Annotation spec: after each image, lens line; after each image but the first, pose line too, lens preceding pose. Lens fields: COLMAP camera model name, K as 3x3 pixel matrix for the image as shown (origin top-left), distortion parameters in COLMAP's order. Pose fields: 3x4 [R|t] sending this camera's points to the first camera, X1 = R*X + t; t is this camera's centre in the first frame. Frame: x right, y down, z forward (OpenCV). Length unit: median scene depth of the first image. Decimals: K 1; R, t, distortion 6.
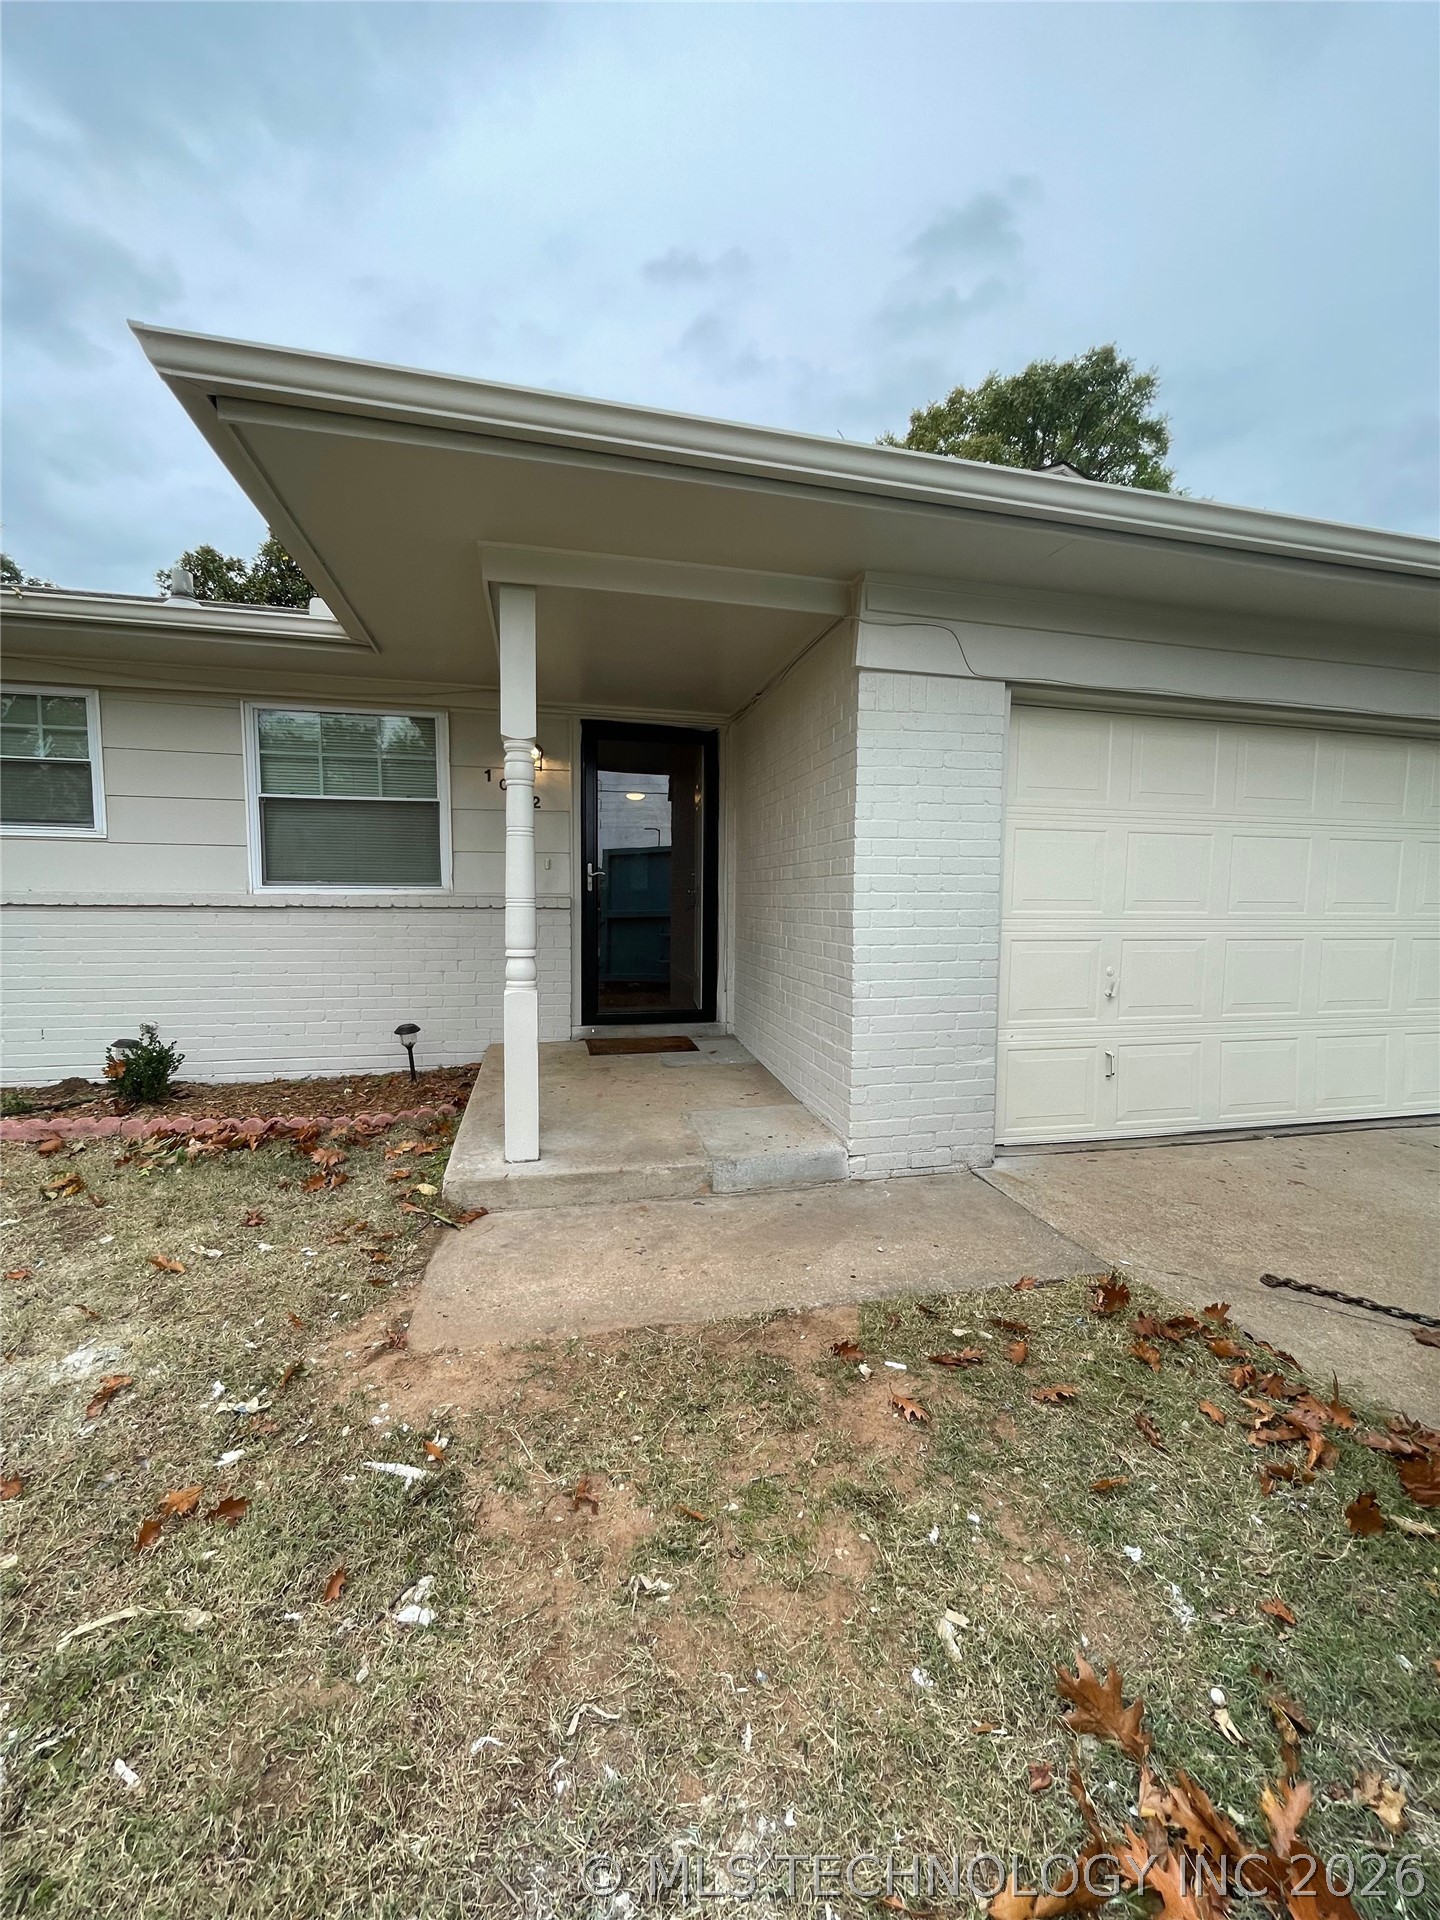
lens RADIAL K [[776.7, 0, 727.5], [0, 776.7, 956.2], [0, 0, 1]] dist [-0.001737, -0.000686]
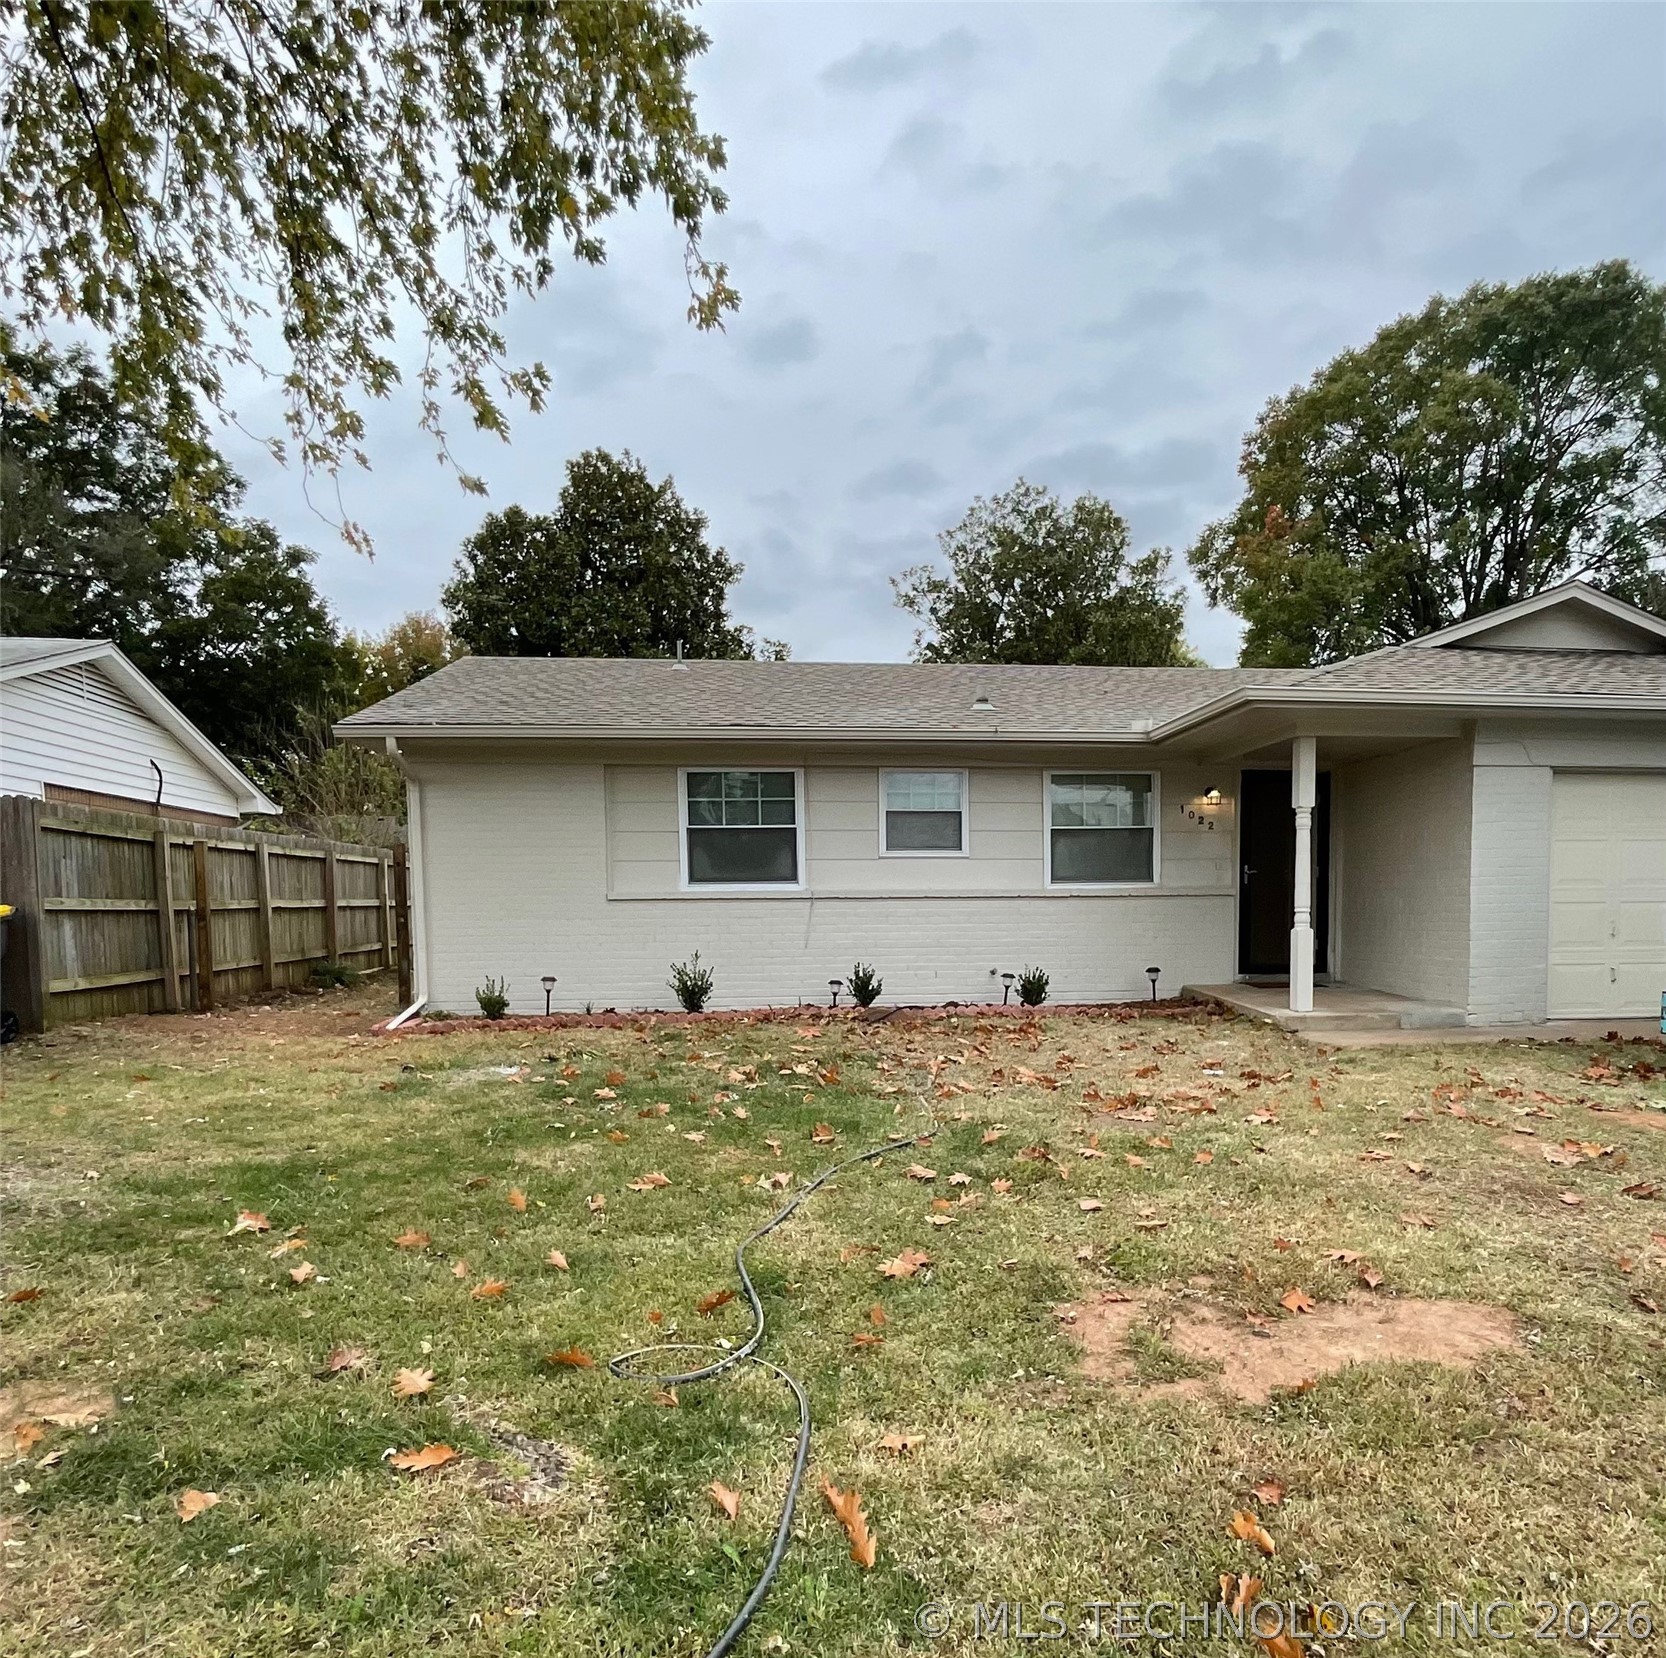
lens RADIAL K [[1161.0, 0, 885.2], [0, 1161.0, 985.5], [0, 0, 1]] dist [0.003638, -0.002401]
pose [[0.992245, -0.010450, -0.123859, -0.926438], [0.009269, 0.999906, -0.010107, 0.202907], [0.123953, 0.008880, 0.992248, -2.057015]]
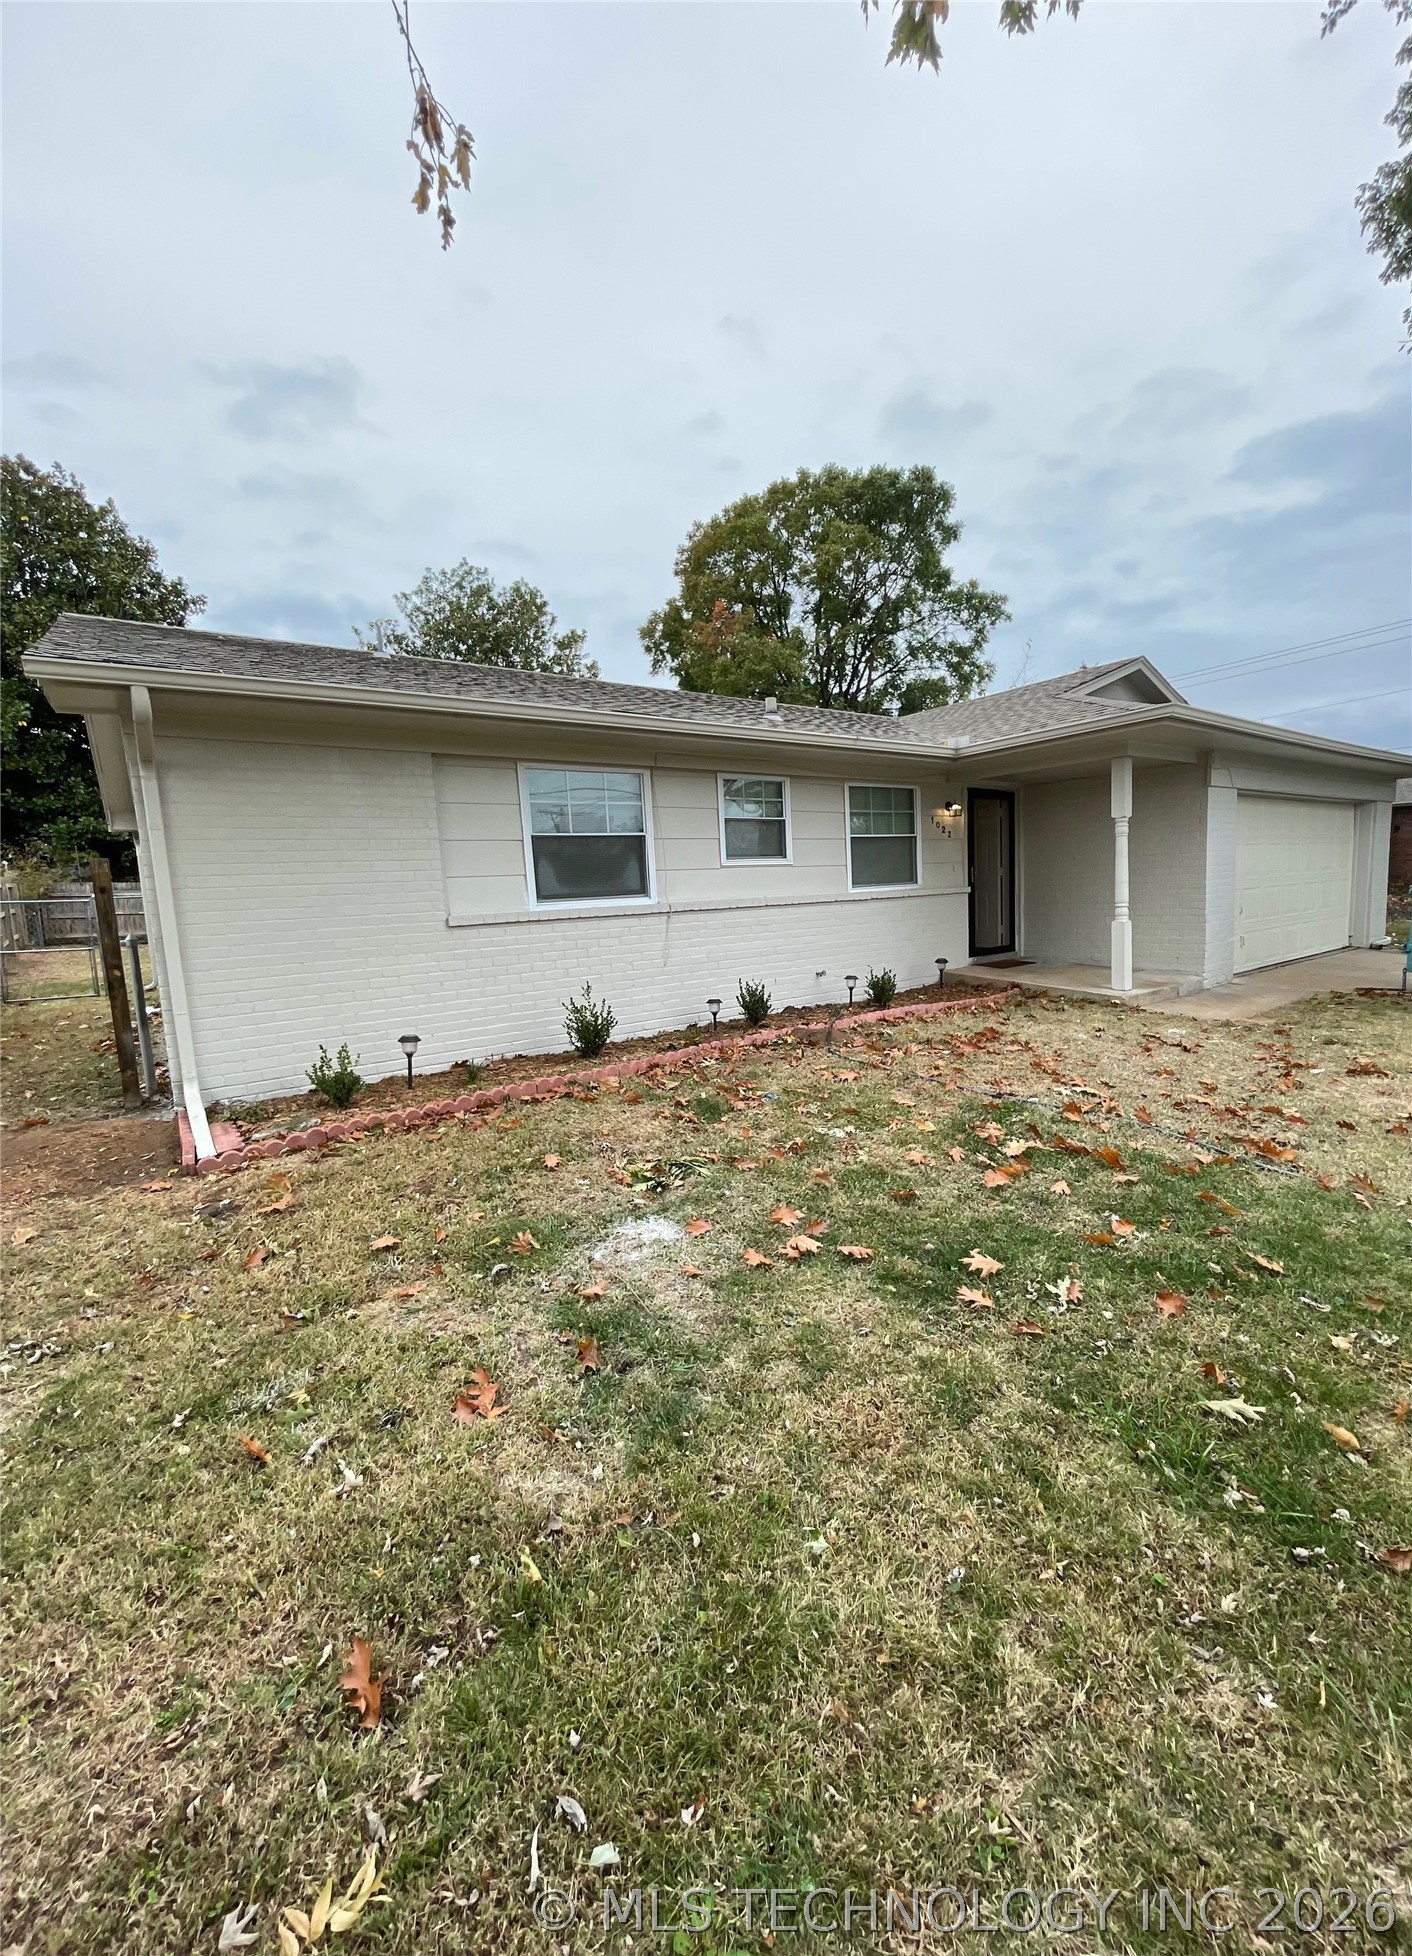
lens RADIAL K [[791.2, 0, 726.7], [0, 791.2, 976.3], [0, 0, 1]] dist [-0.000703, -0.000279]
pose [[0.922000, -0.095190, 0.375307, -2.217463], [0.083211, 0.995373, 0.048037, -0.003534], [-0.378143, -0.013060, 0.925655, -0.769741]]
